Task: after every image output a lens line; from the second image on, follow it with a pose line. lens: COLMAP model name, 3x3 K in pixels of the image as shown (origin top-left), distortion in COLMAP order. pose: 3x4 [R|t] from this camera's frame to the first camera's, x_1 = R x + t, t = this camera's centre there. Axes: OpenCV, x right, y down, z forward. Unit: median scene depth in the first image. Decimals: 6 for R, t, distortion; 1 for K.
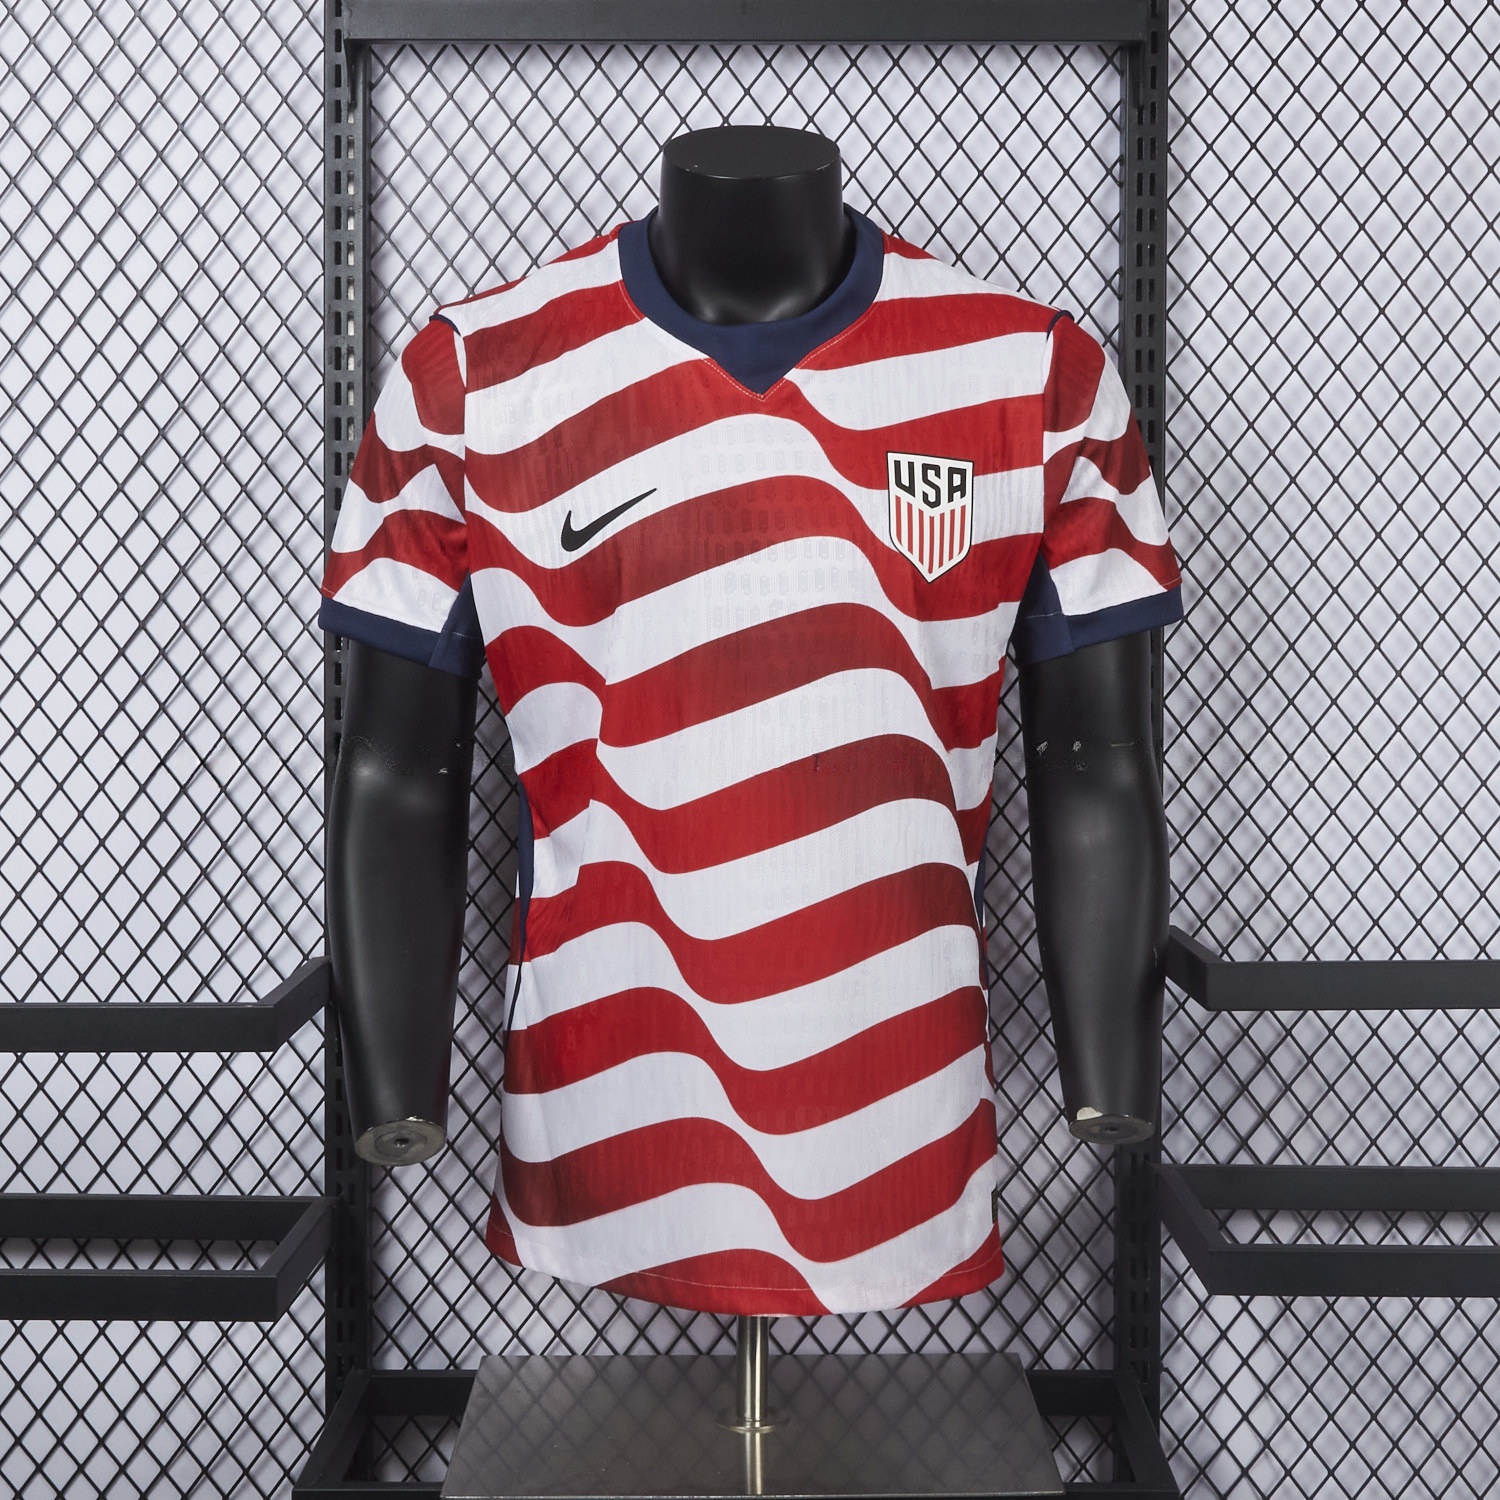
lens RADIAL K [[3026.0, 0, 750.0], [0, 3026.0, 750.0], [0, 0, 1]] dist [-0.017794, -0.209396]
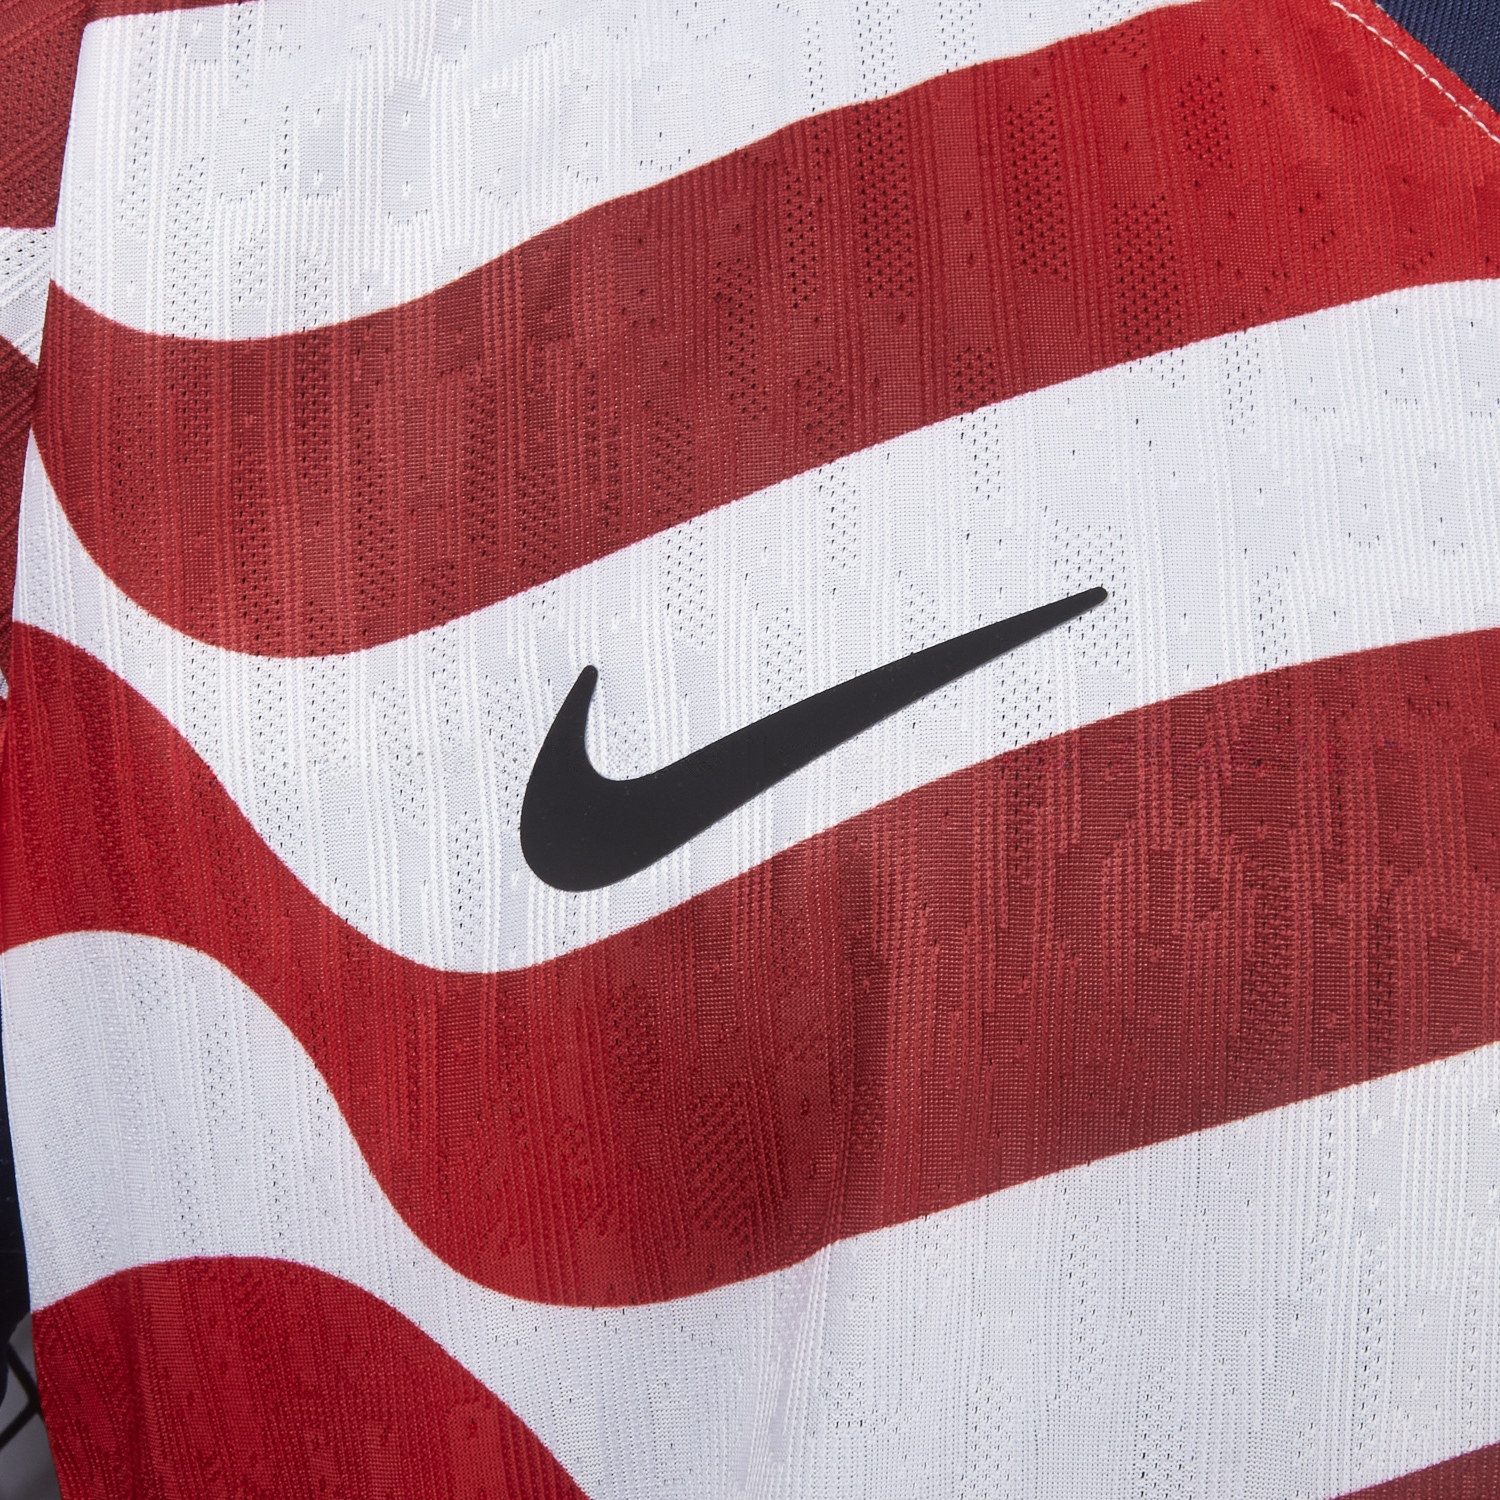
lens RADIAL K [[3026.0, 0, 750.0], [0, 3026.0, 750.0], [0, 0, 1]] dist [-0.017794, -0.209396]
pose [[0.984862, 0.107121, 0.136279, -0.074351], [-0.091316, 0.988880, -0.117379, -0.053271], [-0.147338, 0.103158, 0.983692, 0.815248]]
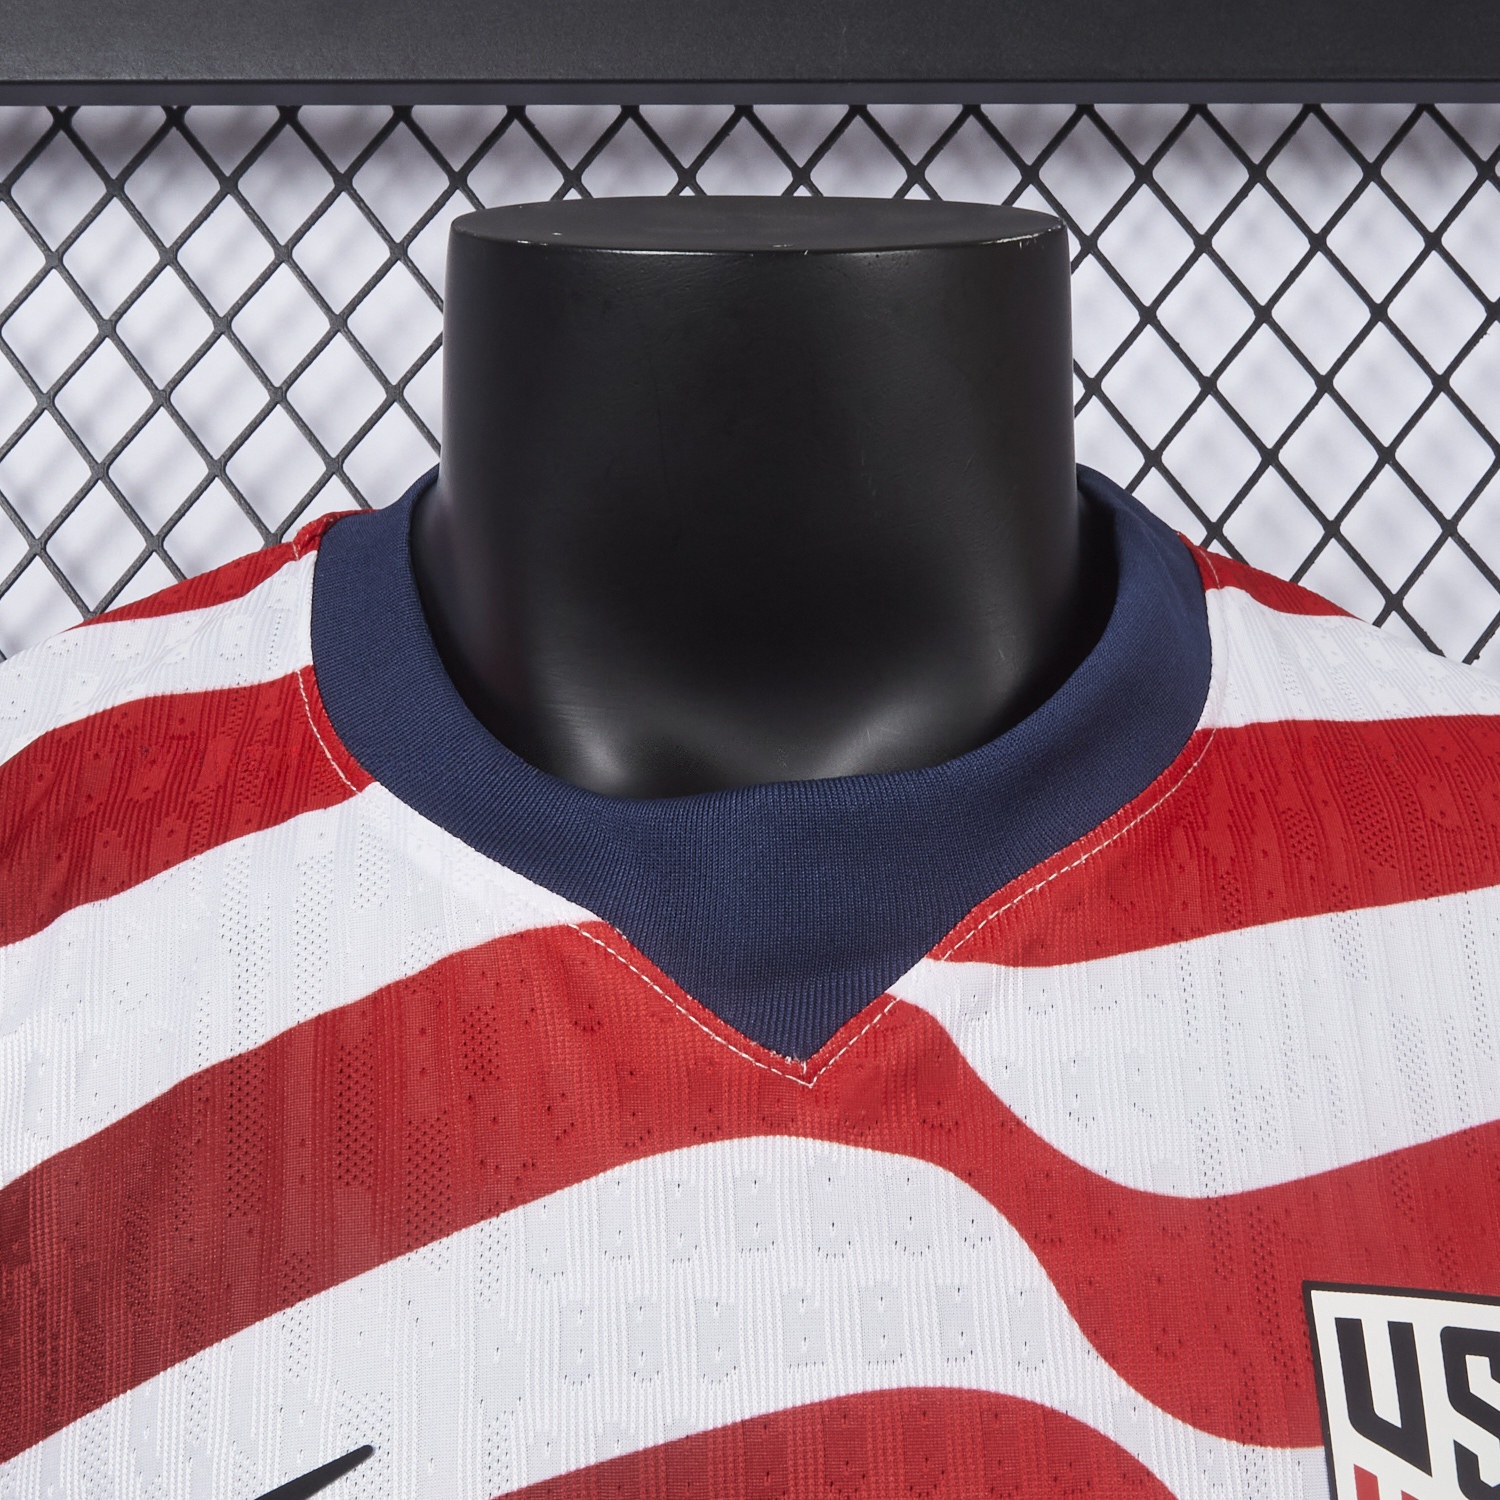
lens RADIAL K [[3026.0, 0, 750.0], [0, 3026.0, 750.0], [0, 0, 1]] dist [-0.017794, -0.209396]
pose [[0.999985, -0.005145, -0.001941, 0.000087], [0.004582, 0.974703, -0.223459, -0.085602], [0.003041, 0.223447, 0.974711, 0.742206]]
